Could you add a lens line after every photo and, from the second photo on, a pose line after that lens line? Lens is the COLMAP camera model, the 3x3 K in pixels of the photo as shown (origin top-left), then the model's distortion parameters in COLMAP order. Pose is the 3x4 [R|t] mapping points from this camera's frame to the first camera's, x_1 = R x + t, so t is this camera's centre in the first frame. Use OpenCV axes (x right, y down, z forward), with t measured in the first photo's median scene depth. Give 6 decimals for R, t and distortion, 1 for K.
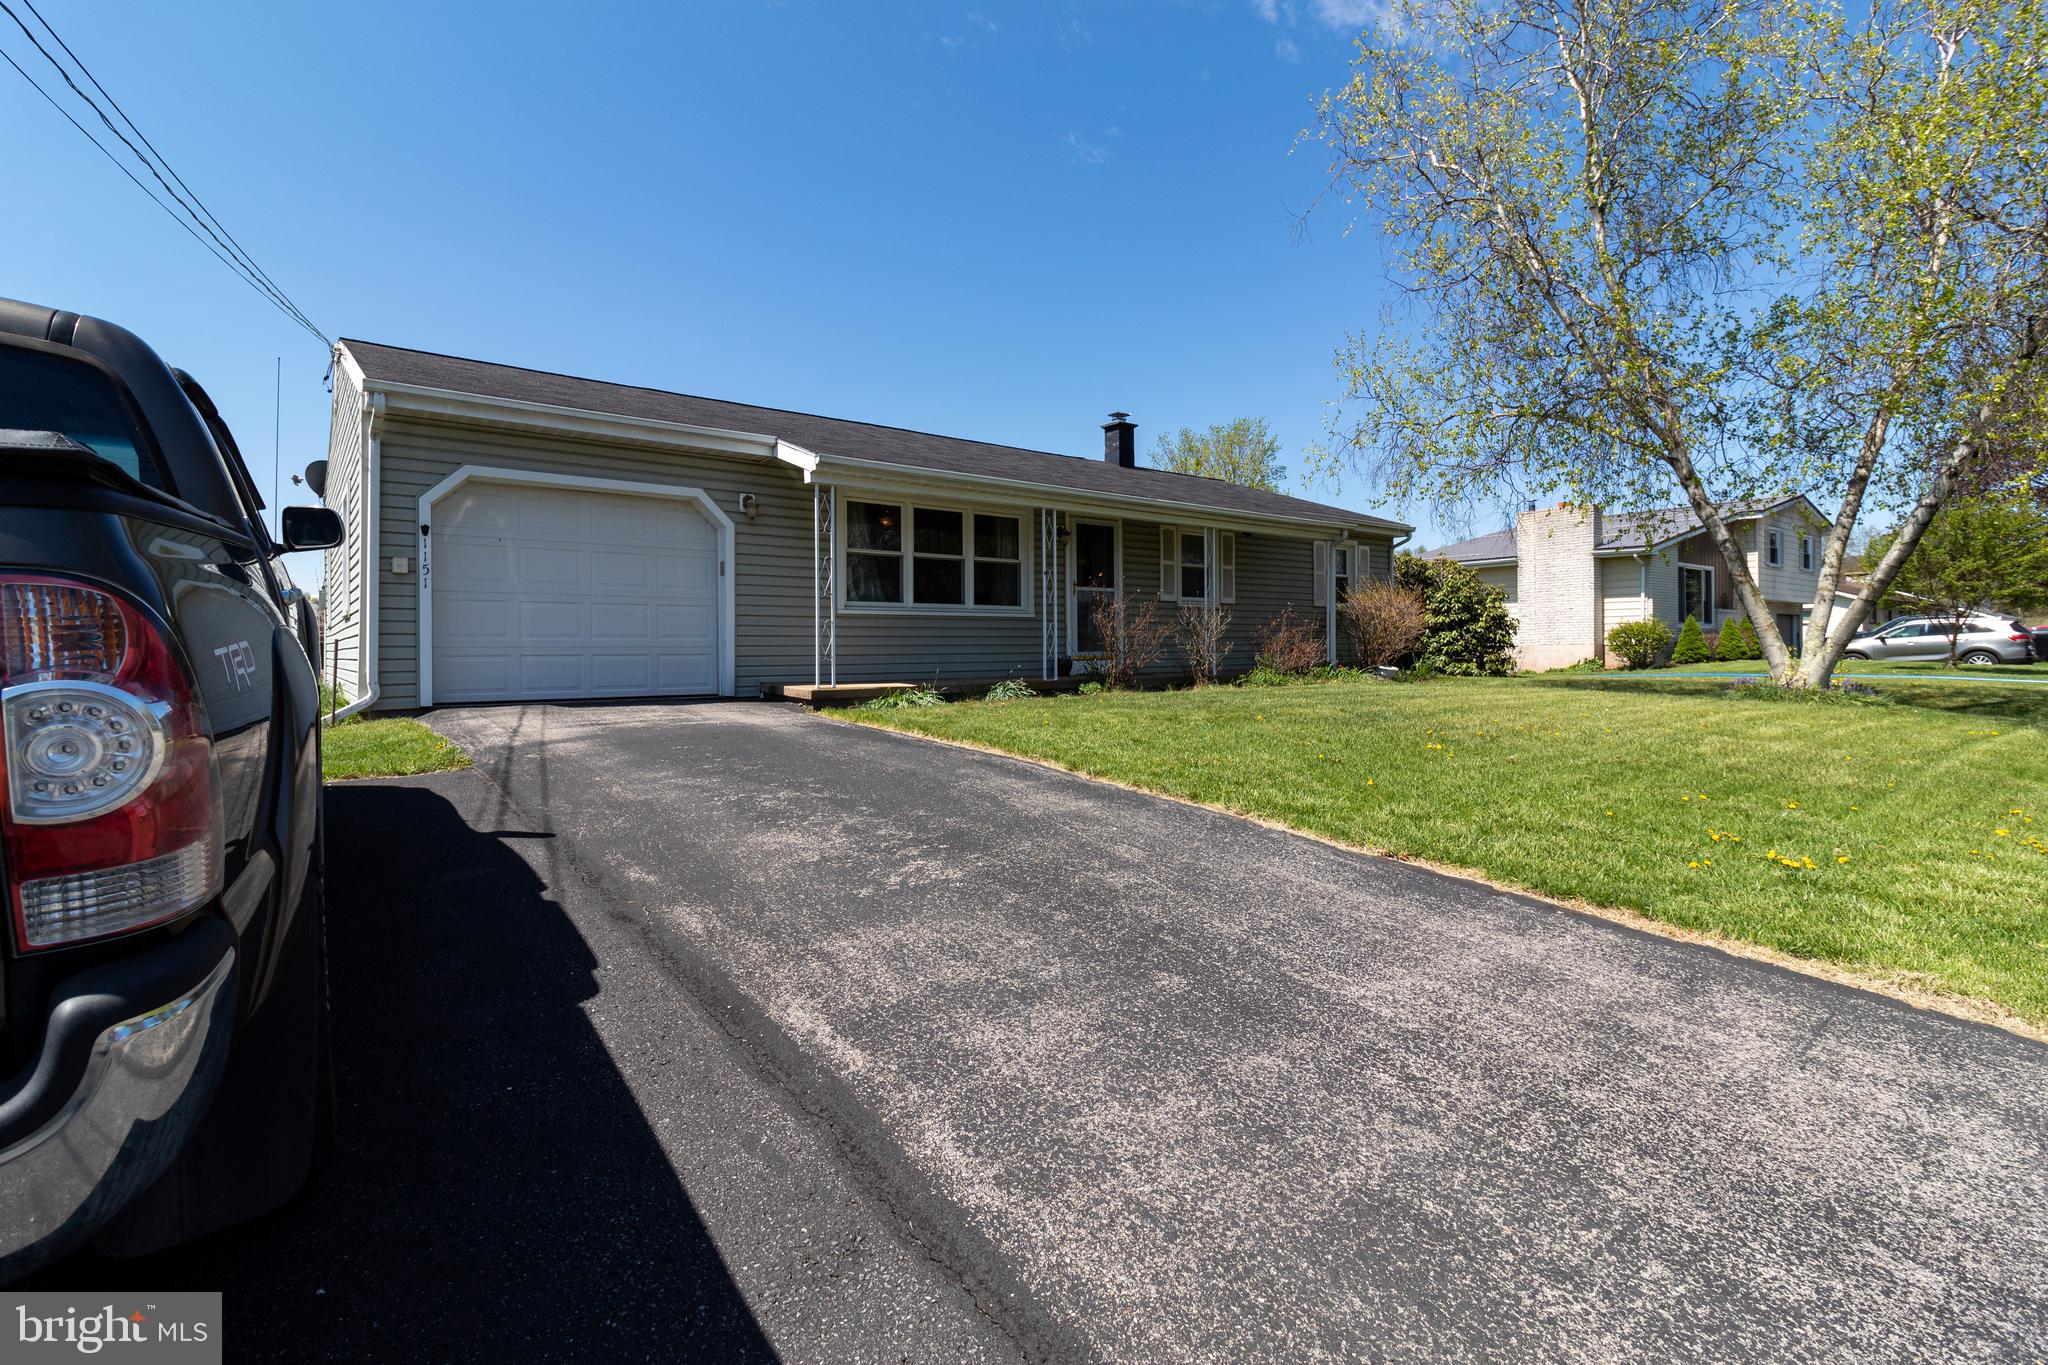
lens RADIAL K [[950.3, 0, 1024.8], [0, 950.3, 652.3], [0, 0, 1]] dist [0.001003, 0.000758]
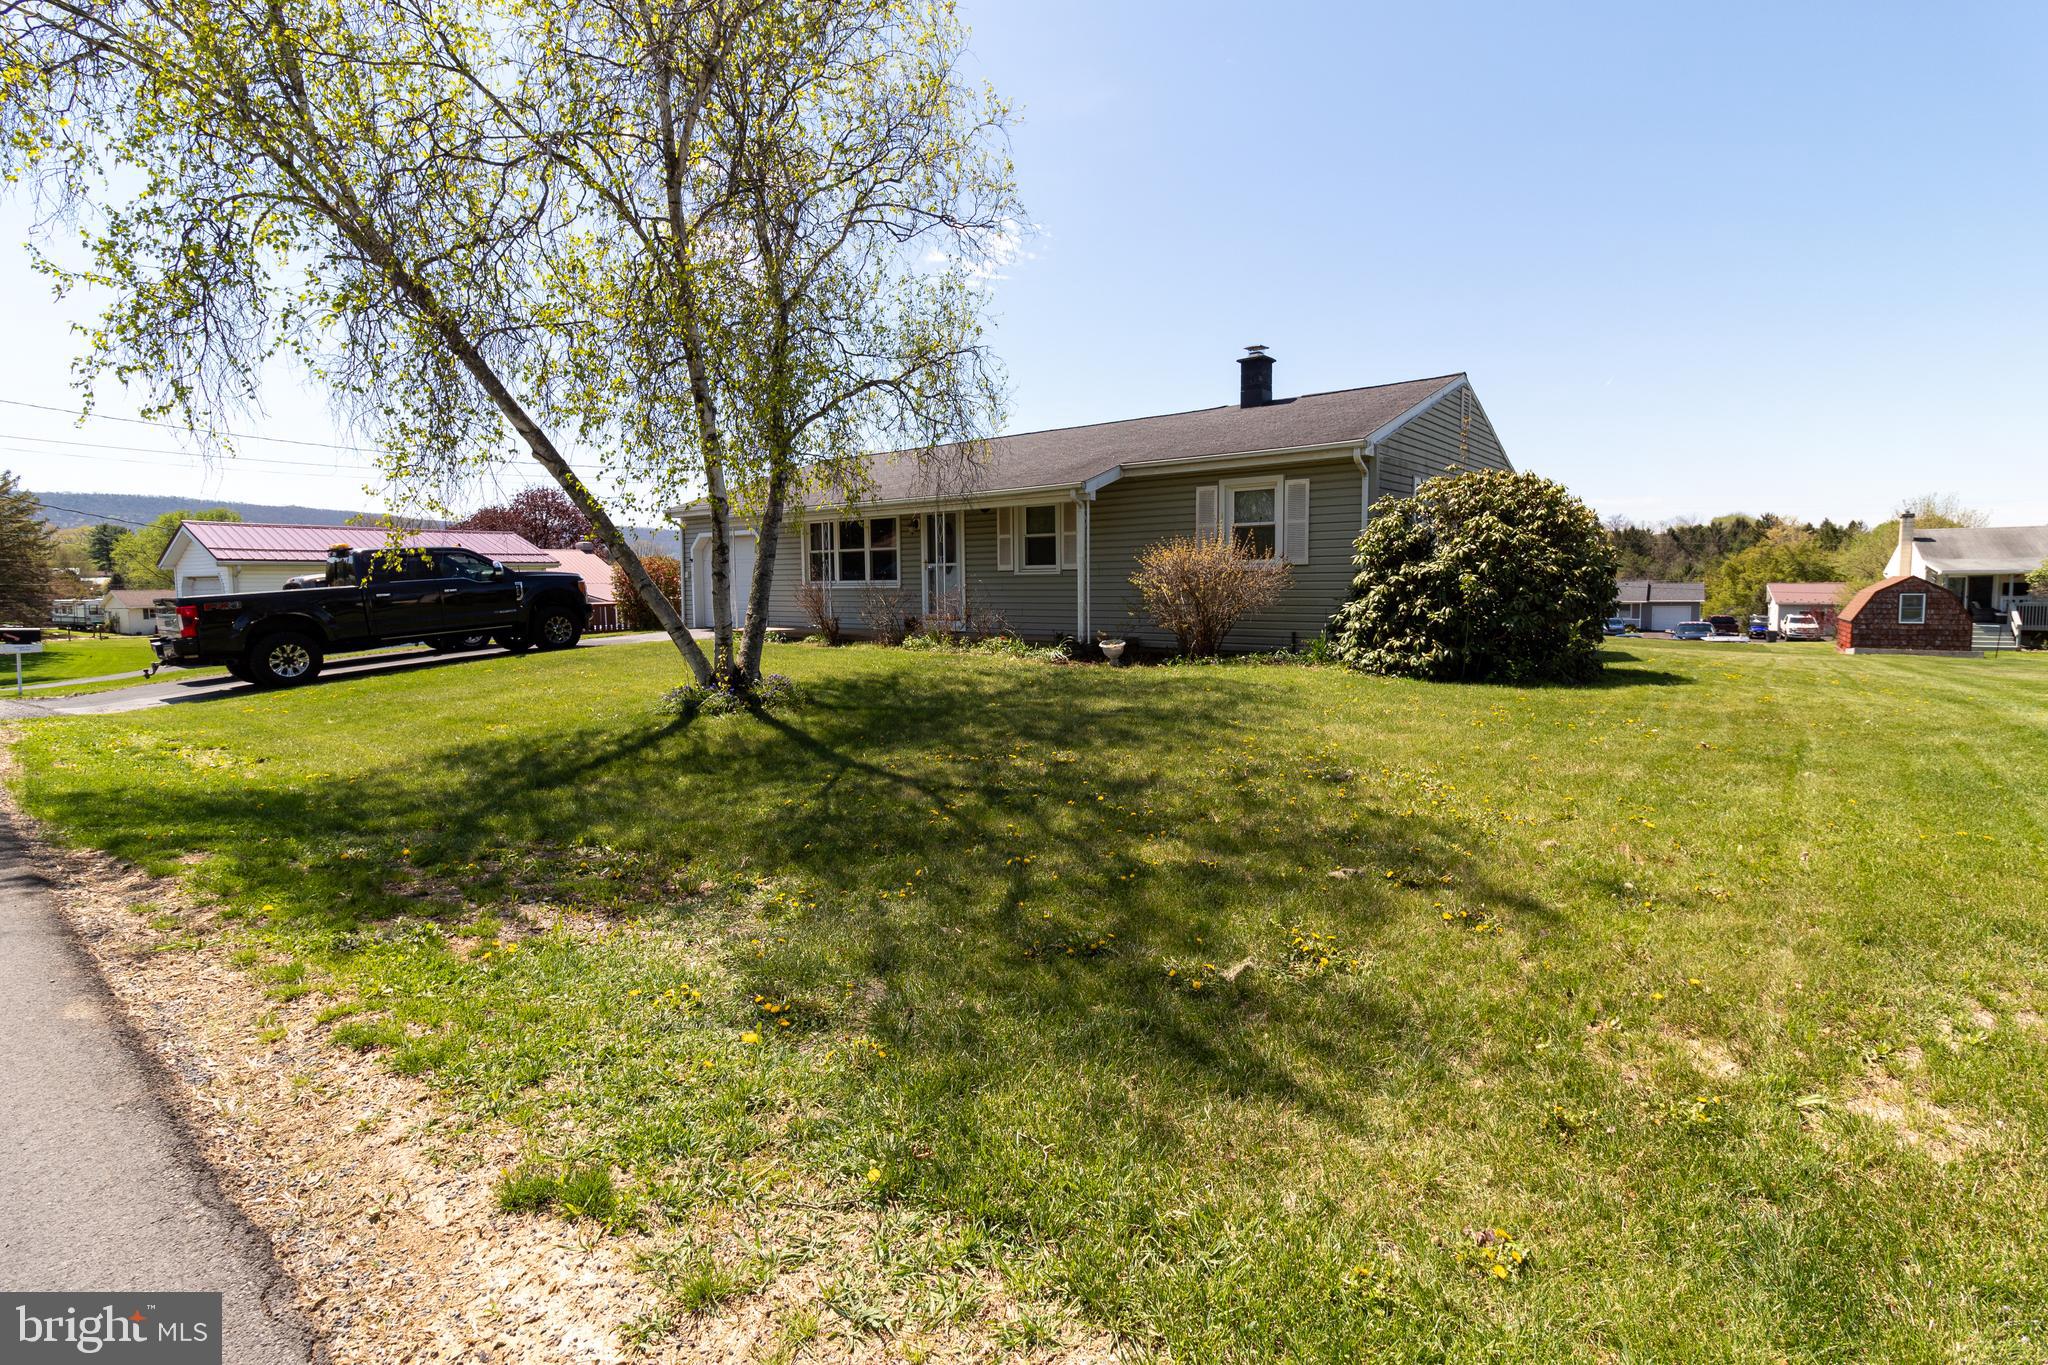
lens RADIAL K [[950.3, 0, 1024.8], [0, 950.3, 652.3], [0, 0, 1]] dist [0.001003, 0.000758]
pose [[0.232690, 0.073956, -0.969735, 1.522602], [0.005048, 0.996999, 0.077247, -0.053225], [0.972538, -0.022870, 0.231619, 0.910557]]
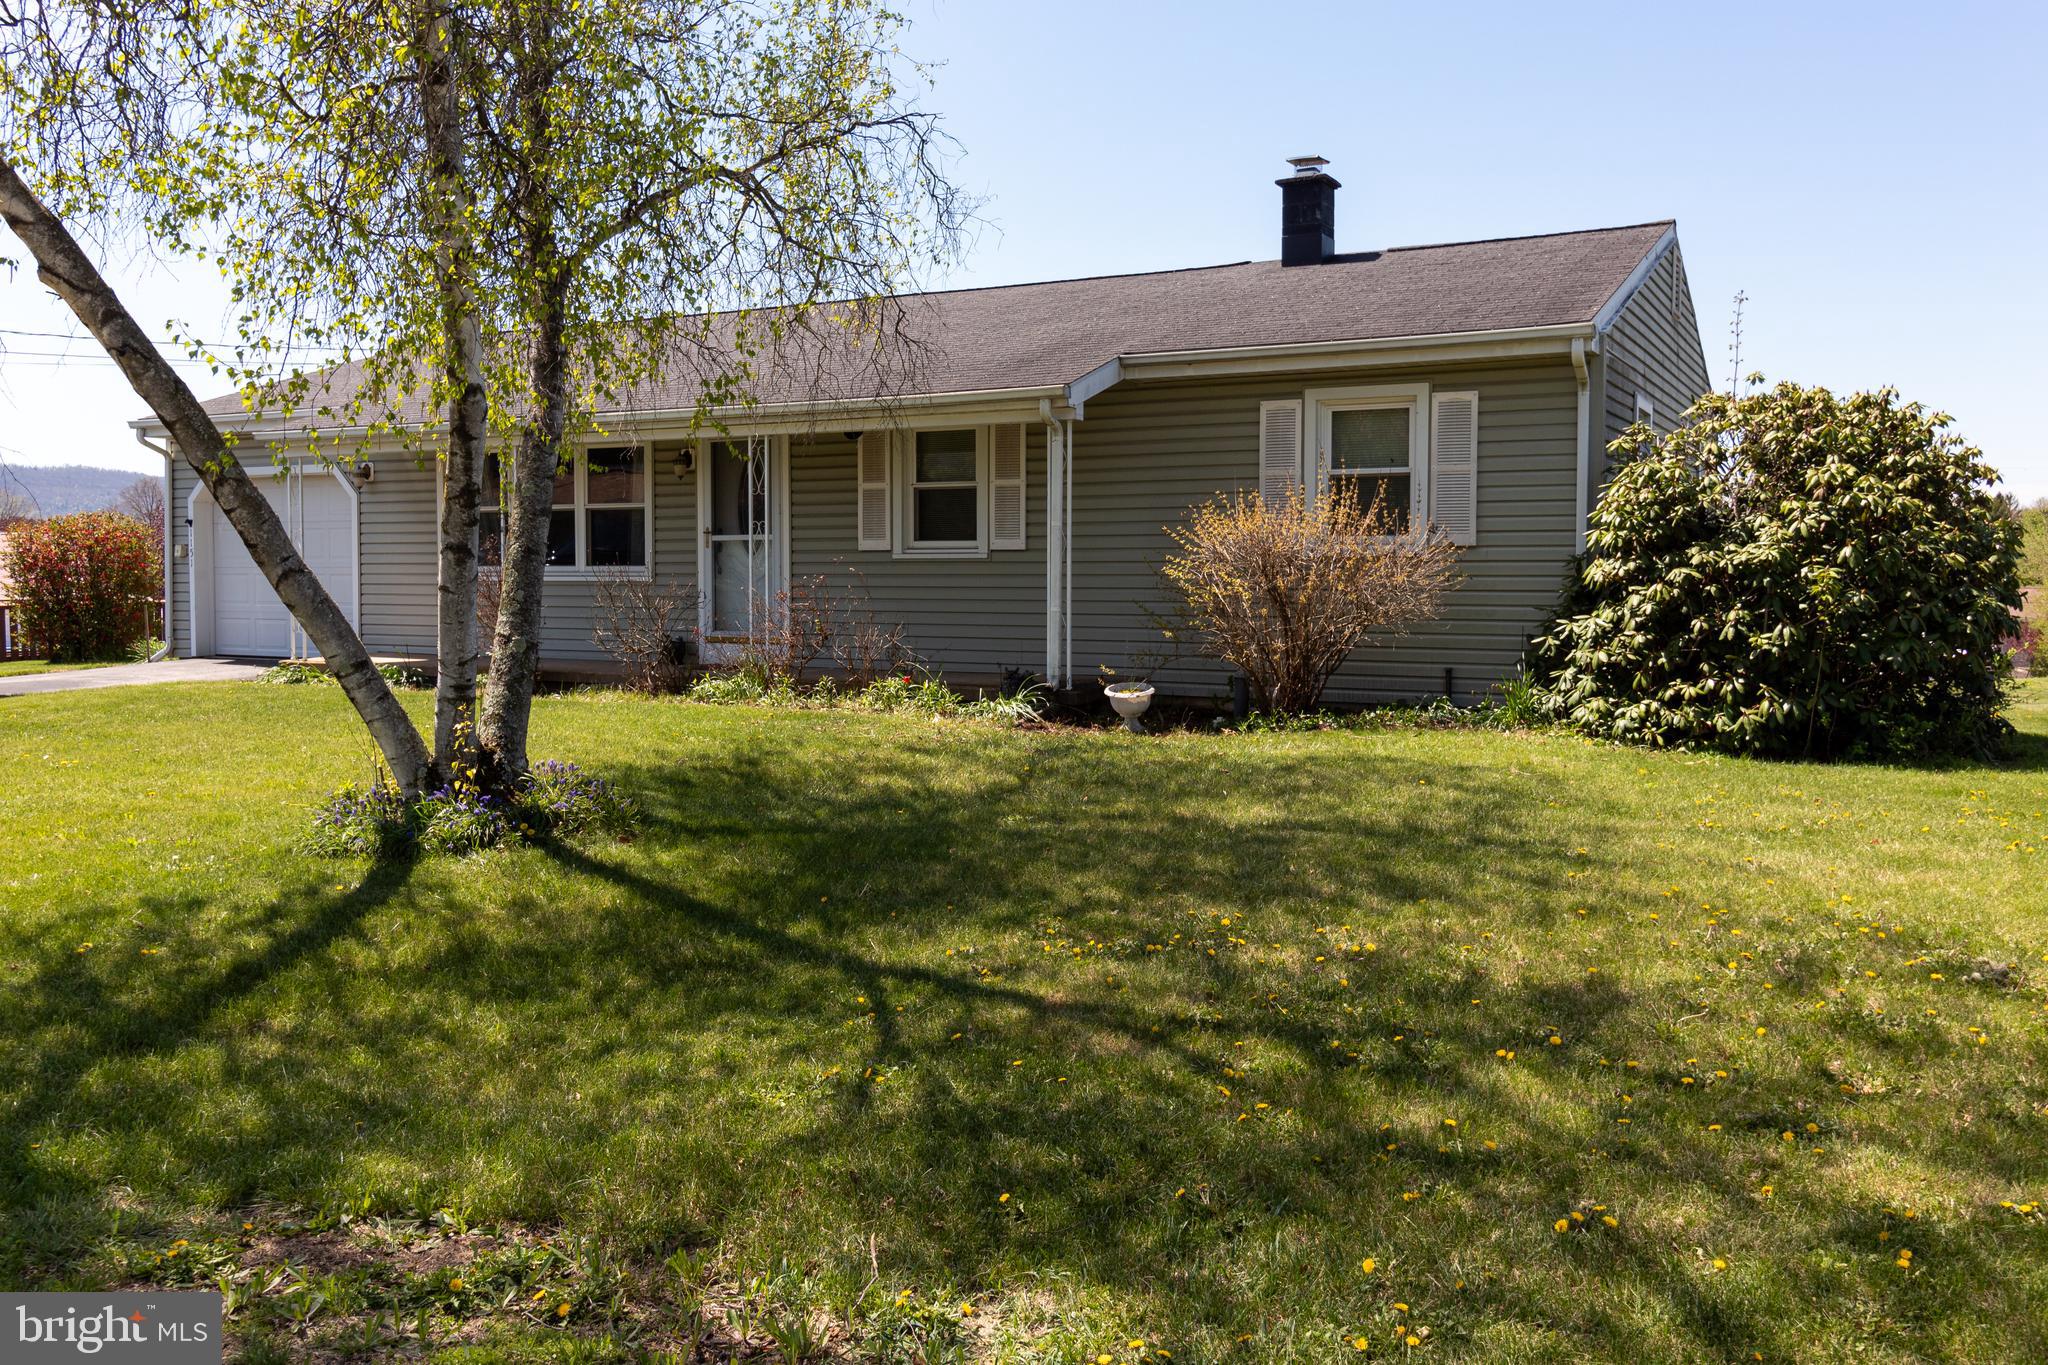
lens RADIAL K [[1648.9, 0, 1023.3], [0, 1648.9, 637.1], [0, 0, 1]] dist [0.000324, -0.001059]
pose [[0.410845, 0.040729, -0.910795, 1.370230], [-0.005908, 0.999100, 0.042013, -0.052221], [0.911686, -0.011879, 0.410716, 0.791259]]
